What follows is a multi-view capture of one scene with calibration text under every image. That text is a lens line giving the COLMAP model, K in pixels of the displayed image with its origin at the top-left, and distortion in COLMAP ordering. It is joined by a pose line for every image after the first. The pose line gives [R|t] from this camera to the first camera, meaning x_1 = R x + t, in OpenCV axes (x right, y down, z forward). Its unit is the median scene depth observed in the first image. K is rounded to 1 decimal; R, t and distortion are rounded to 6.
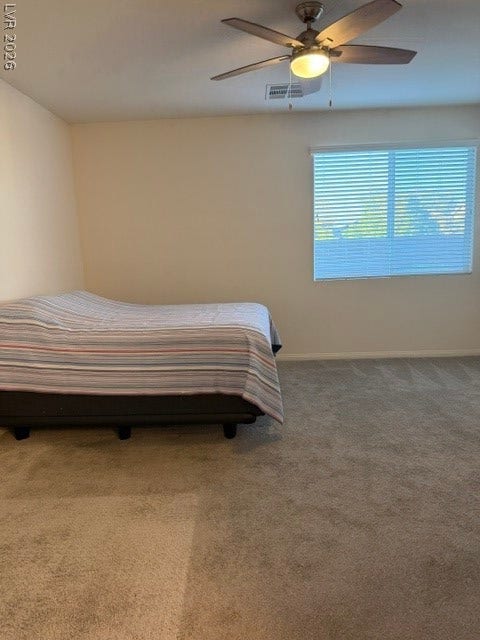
lens RADIAL K [[449.9, 0, 232.0], [0, 449.9, 322.0], [0, 0, 1]] dist [0.051375, -0.069076]
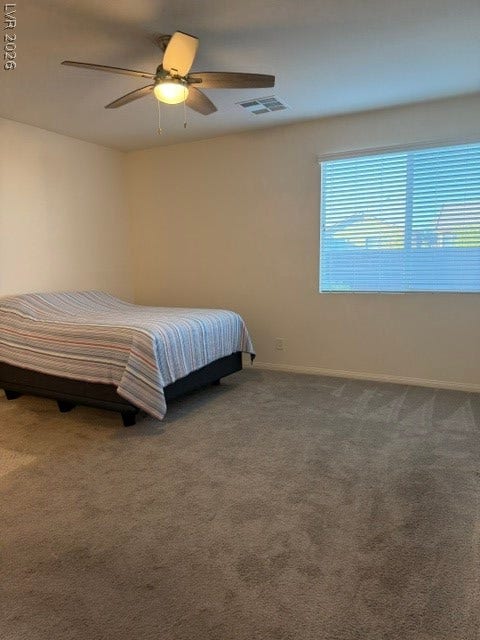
lens RADIAL K [[449.9, 0, 232.0], [0, 449.9, 322.0], [0, 0, 1]] dist [0.051375, -0.069076]
pose [[0.900523, 0.080472, -0.427297, 0.684889], [-0.085468, 0.996313, 0.007512, -0.032727], [0.426326, 0.029755, 0.904080, 0.080833]]
